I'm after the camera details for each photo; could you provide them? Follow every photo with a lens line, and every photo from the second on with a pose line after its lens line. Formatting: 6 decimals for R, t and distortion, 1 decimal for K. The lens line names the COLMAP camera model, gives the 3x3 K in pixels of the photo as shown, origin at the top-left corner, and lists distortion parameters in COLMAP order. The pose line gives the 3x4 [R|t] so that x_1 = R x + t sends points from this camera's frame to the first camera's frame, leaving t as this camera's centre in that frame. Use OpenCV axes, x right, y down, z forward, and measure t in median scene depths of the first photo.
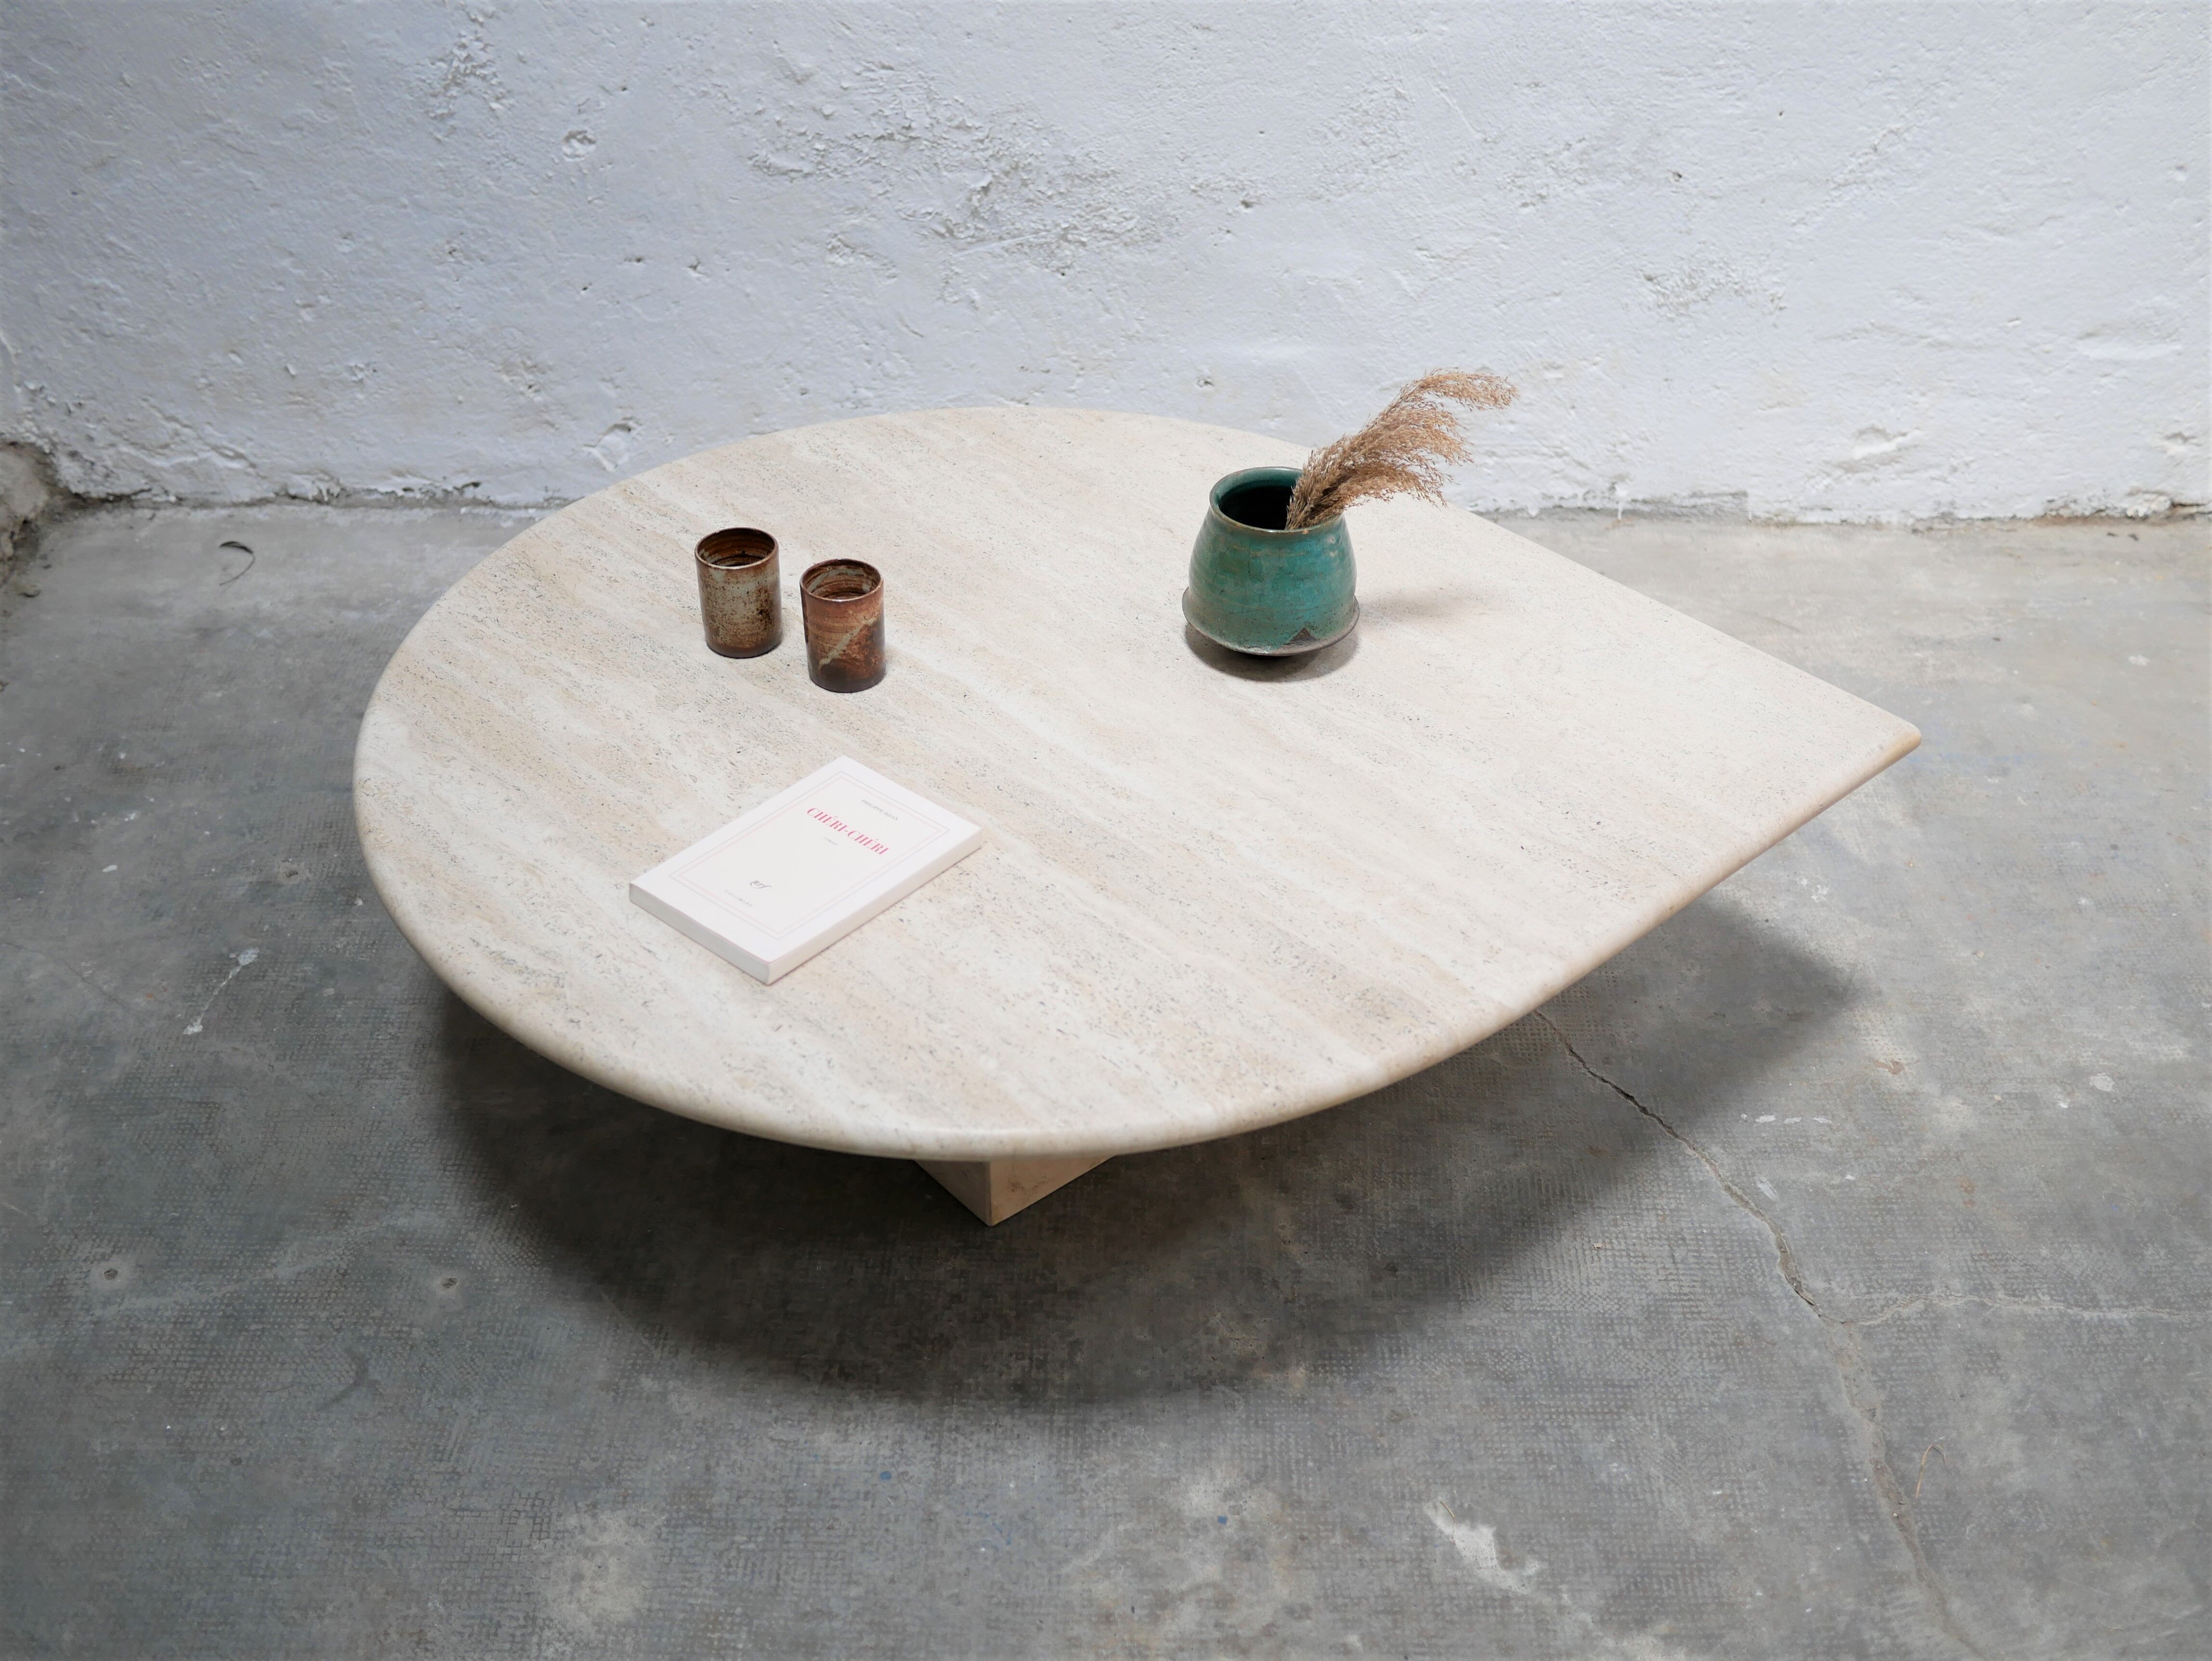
lens RADIAL K [[2511.3, 0, 1100.4], [0, 2511.3, 829.8], [0, 0, 1]] dist [-0.009346, 0.000000]
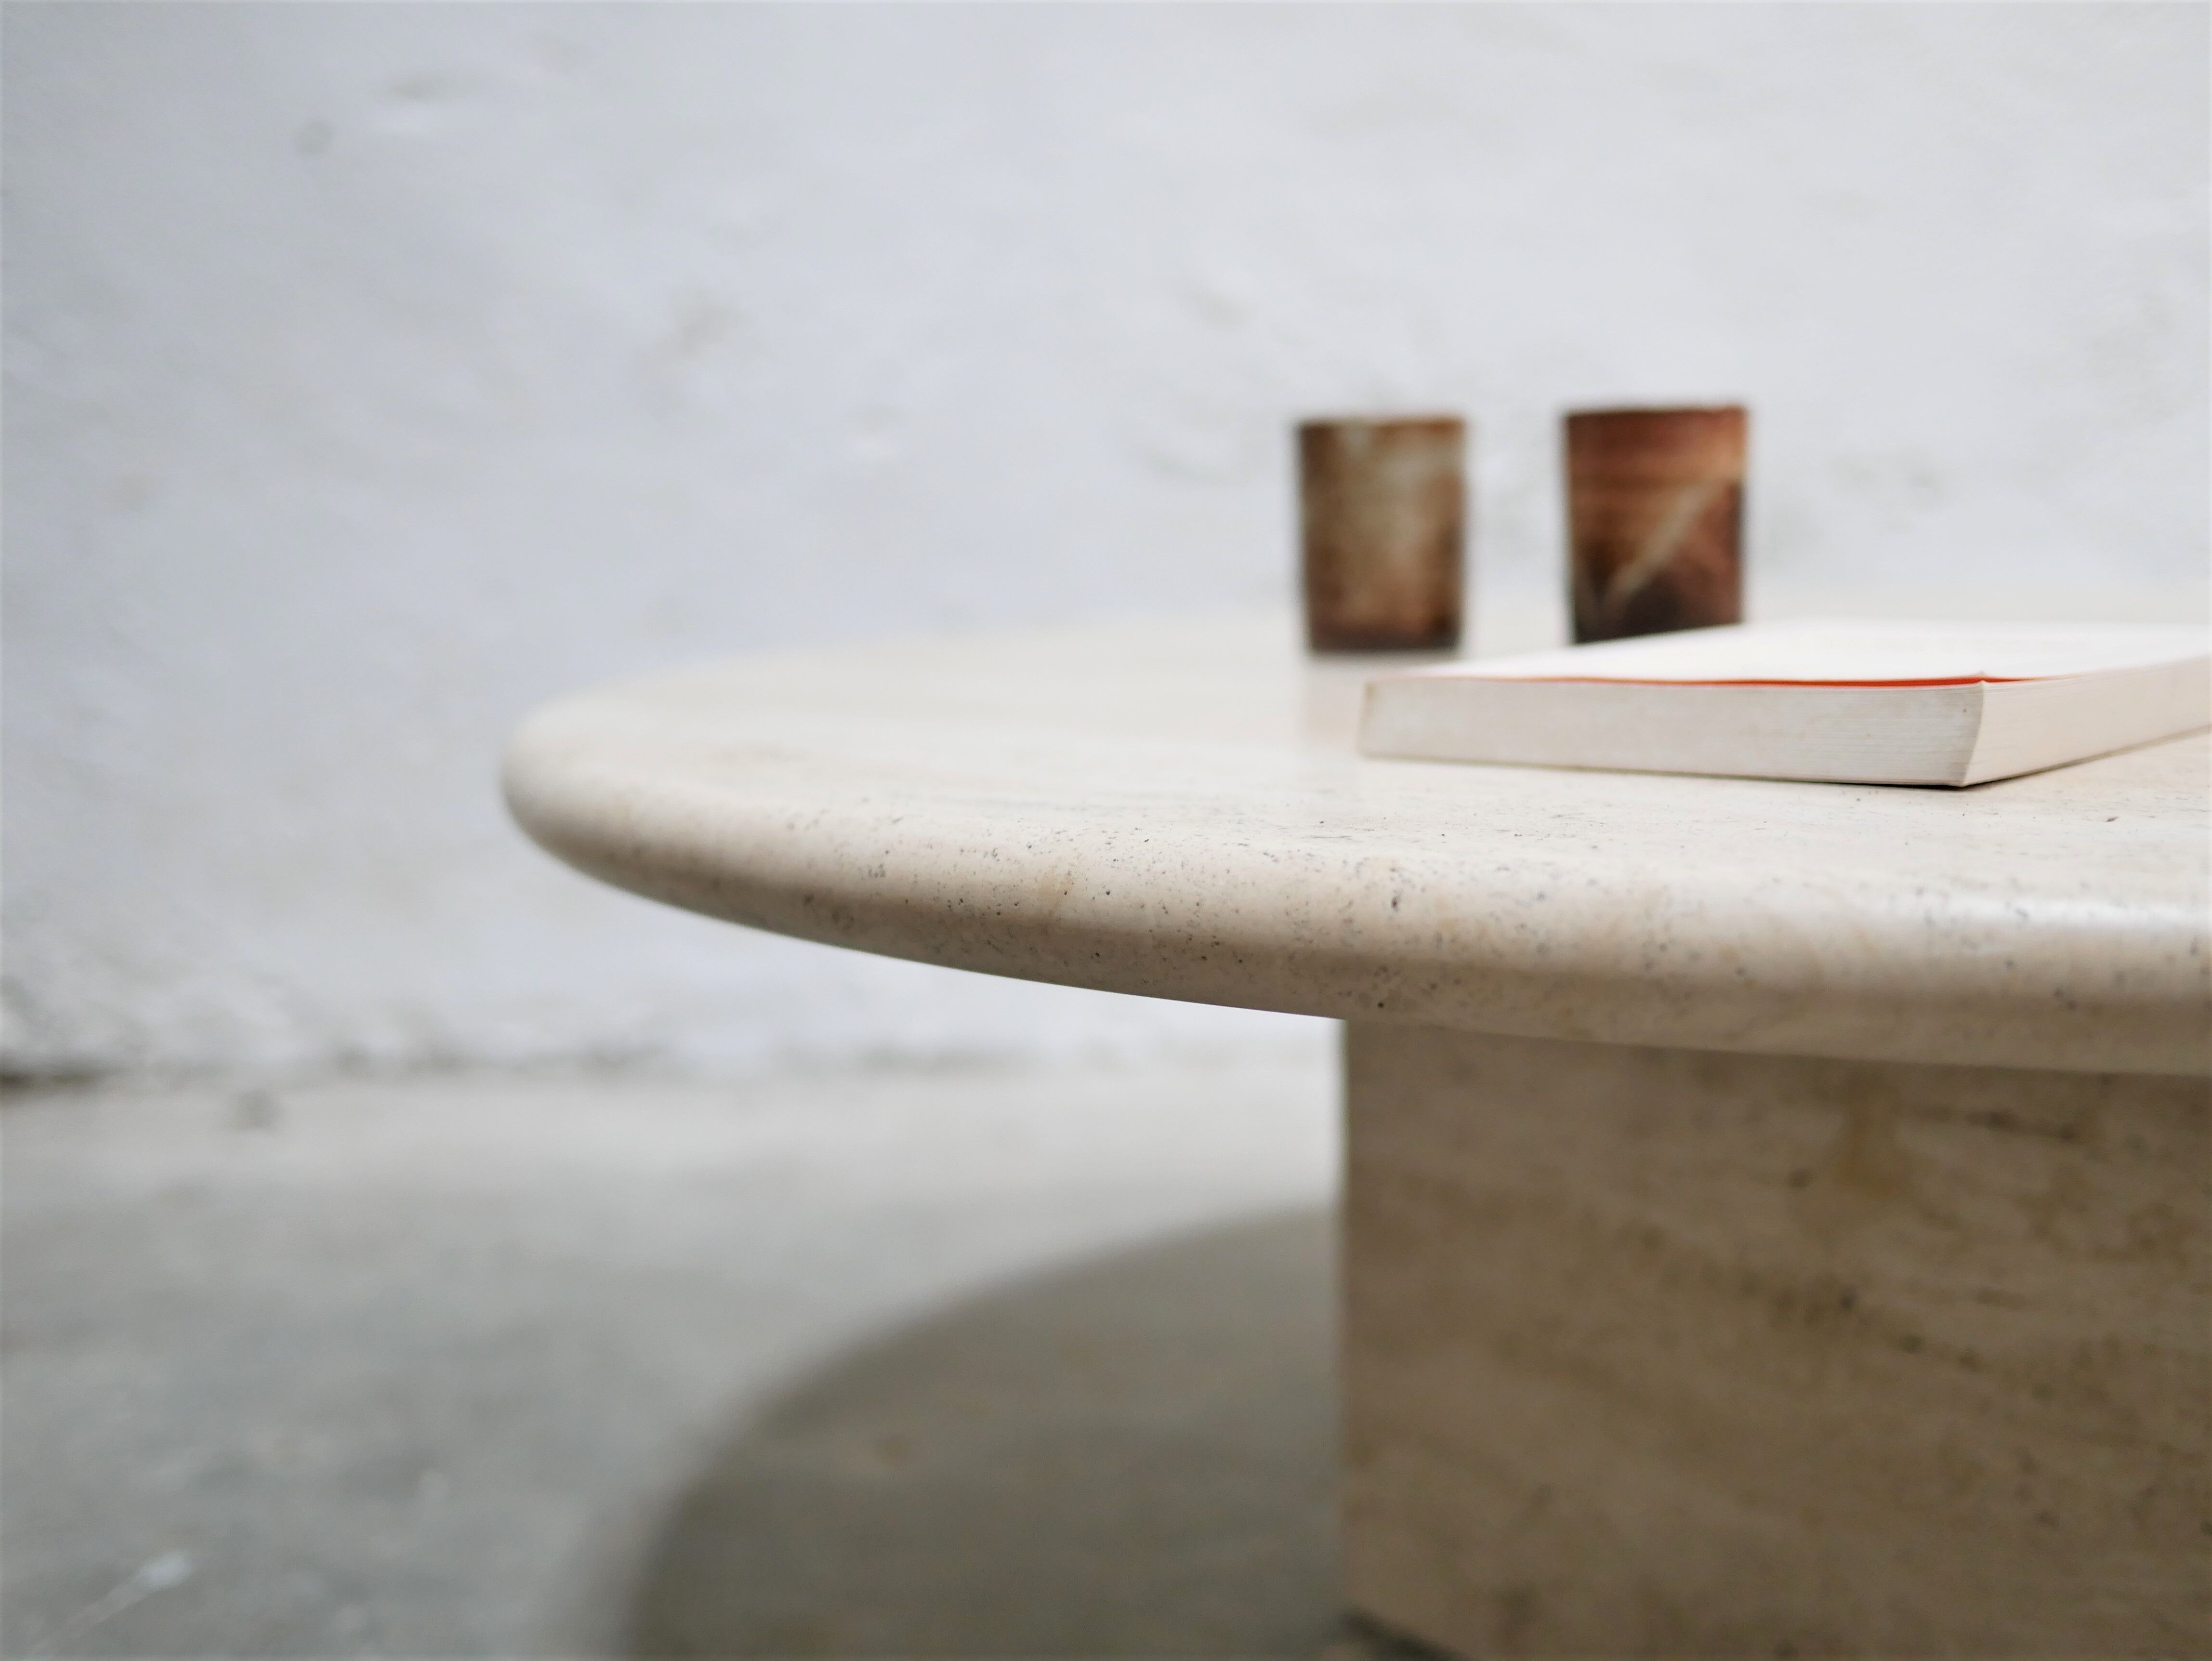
lens RADIAL K [[2511.3, 0, 1118.2], [0, 2511.3, 851.8], [0, 0, 1]] dist [-0.009346, 0.000000]
pose [[0.999321, -0.036335, -0.006119, -0.194012], [0.028982, 0.877652, -0.478421, 0.171517], [0.022754, 0.477919, 0.878109, 0.648261]]
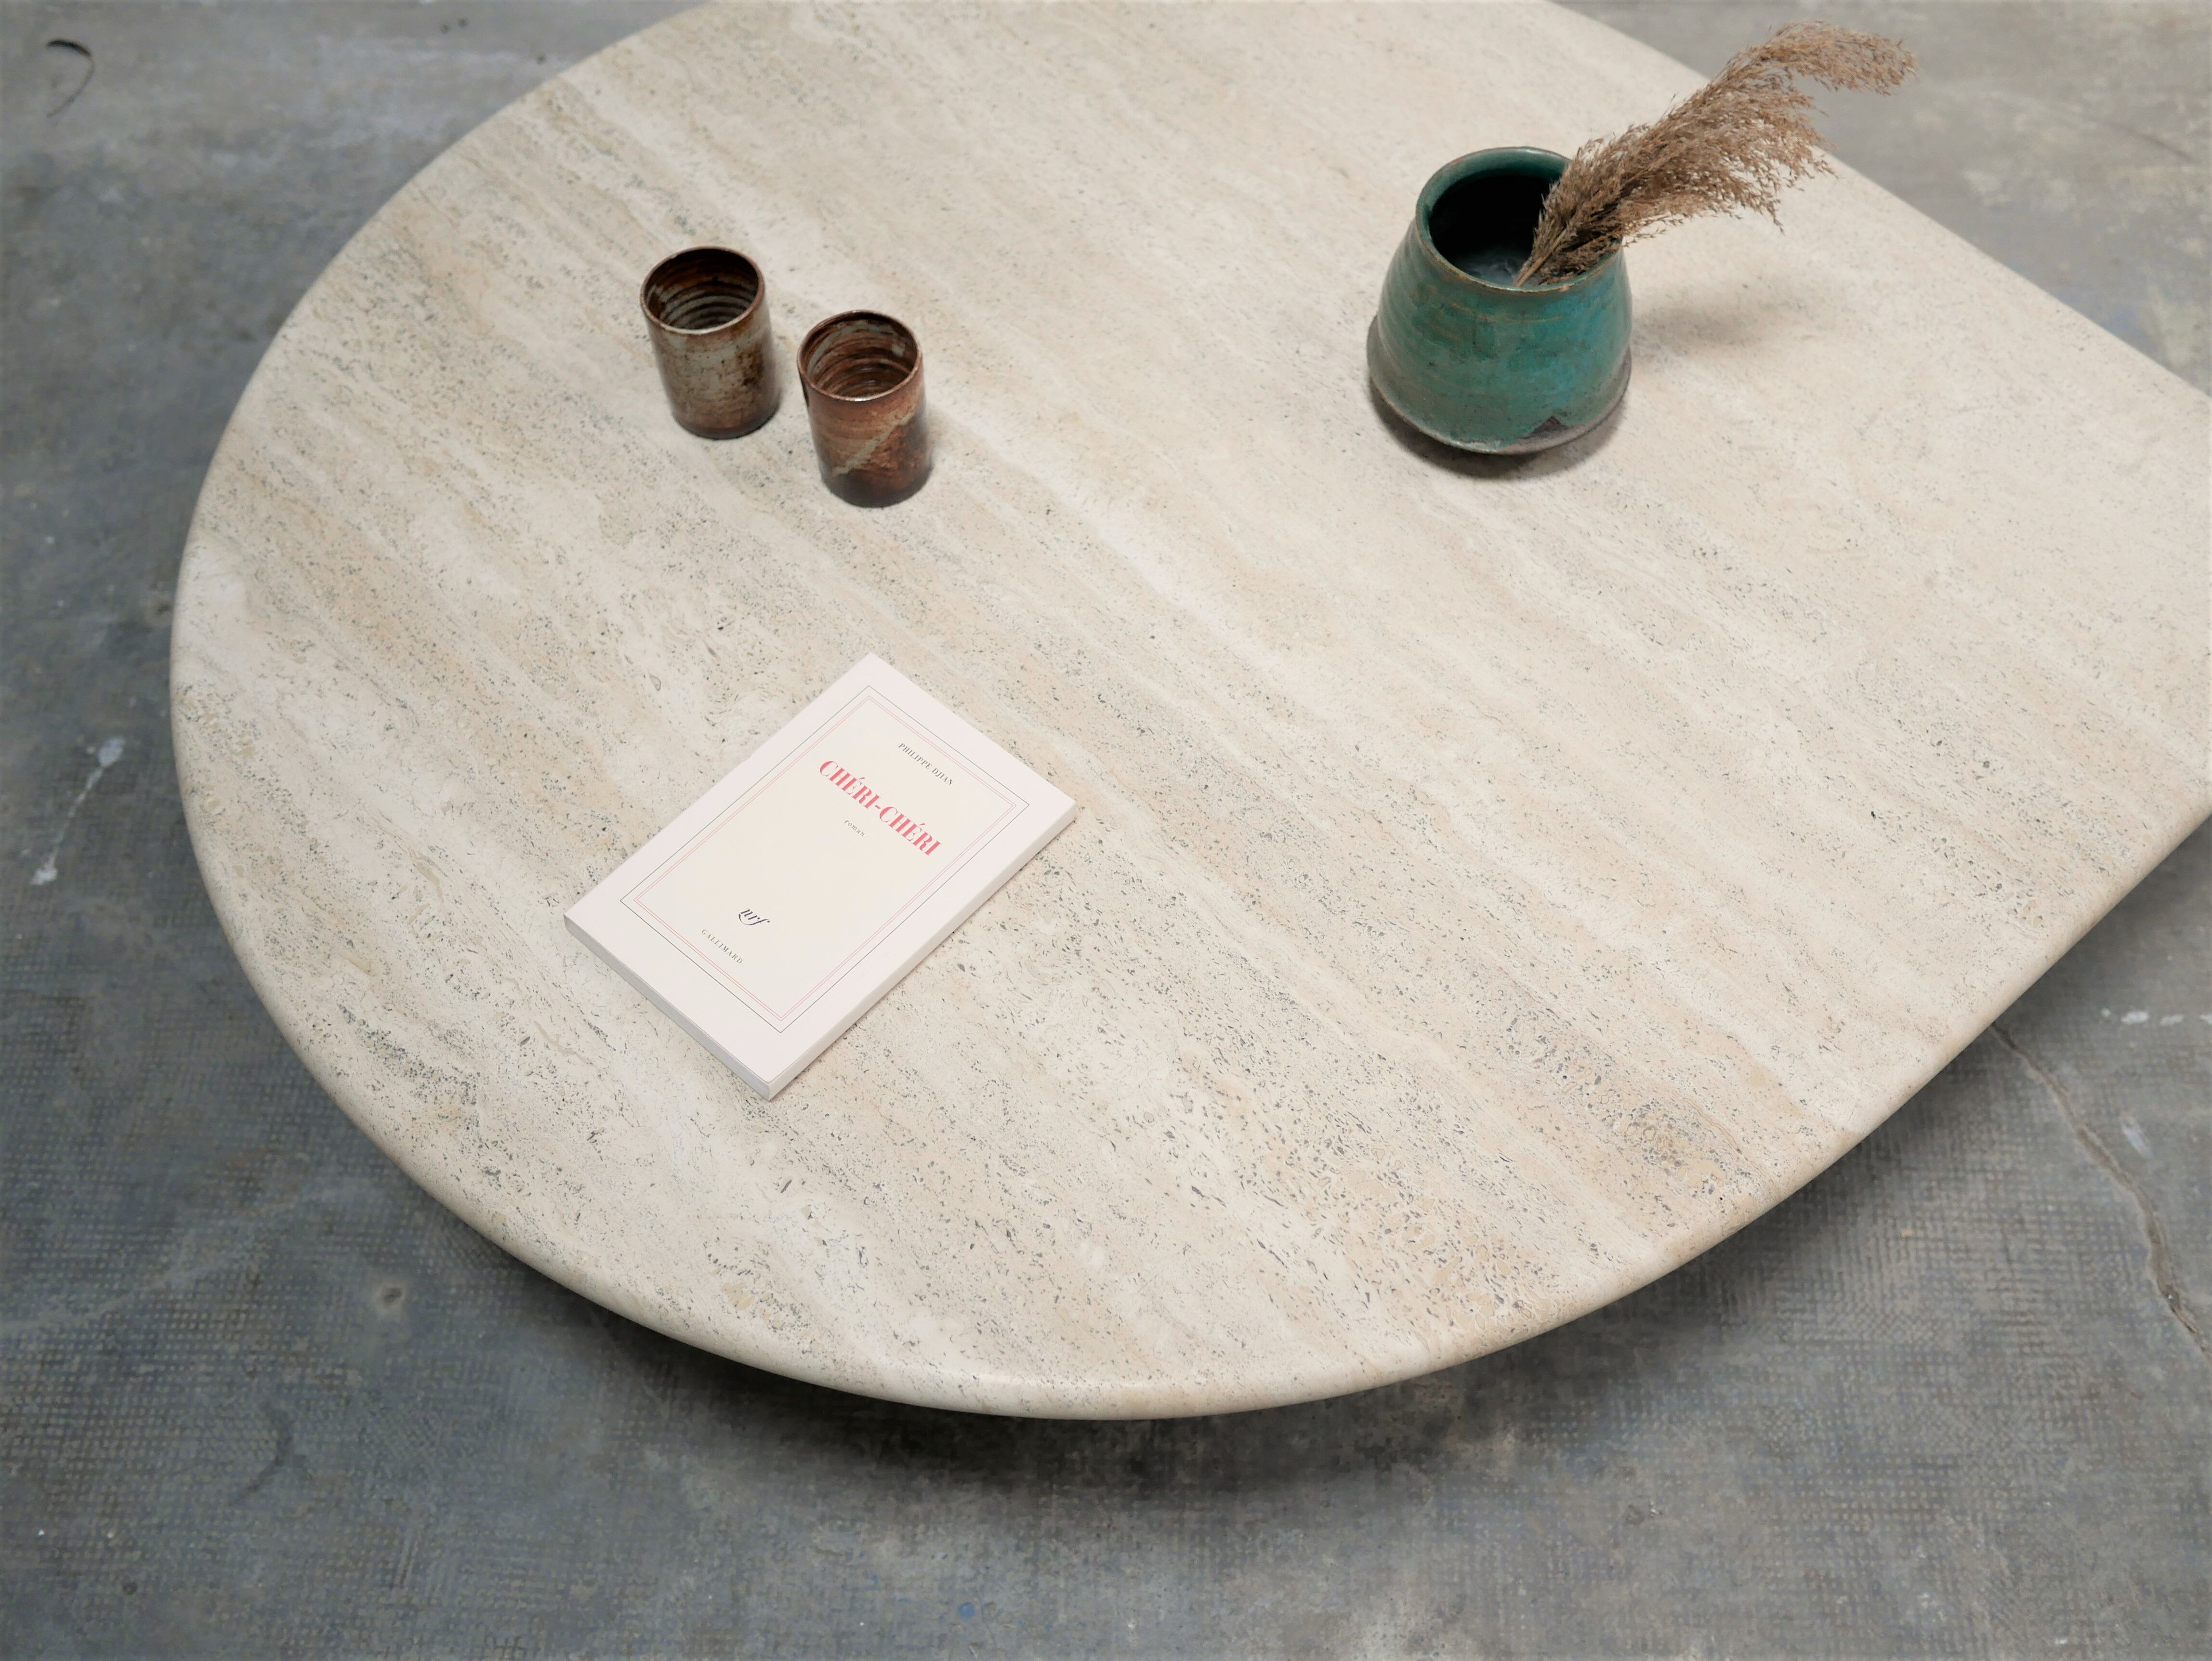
lens RADIAL K [[2511.3, 0, 1112.5], [0, 2511.3, 833.7], [0, 0, 1]] dist [-0.009346, 0.000000]
pose [[0.999372, -0.000708, -0.035440, -0.012257], [0.012952, 0.937957, 0.346509, -0.208940], [0.032996, -0.346751, 0.937377, 0.330333]]
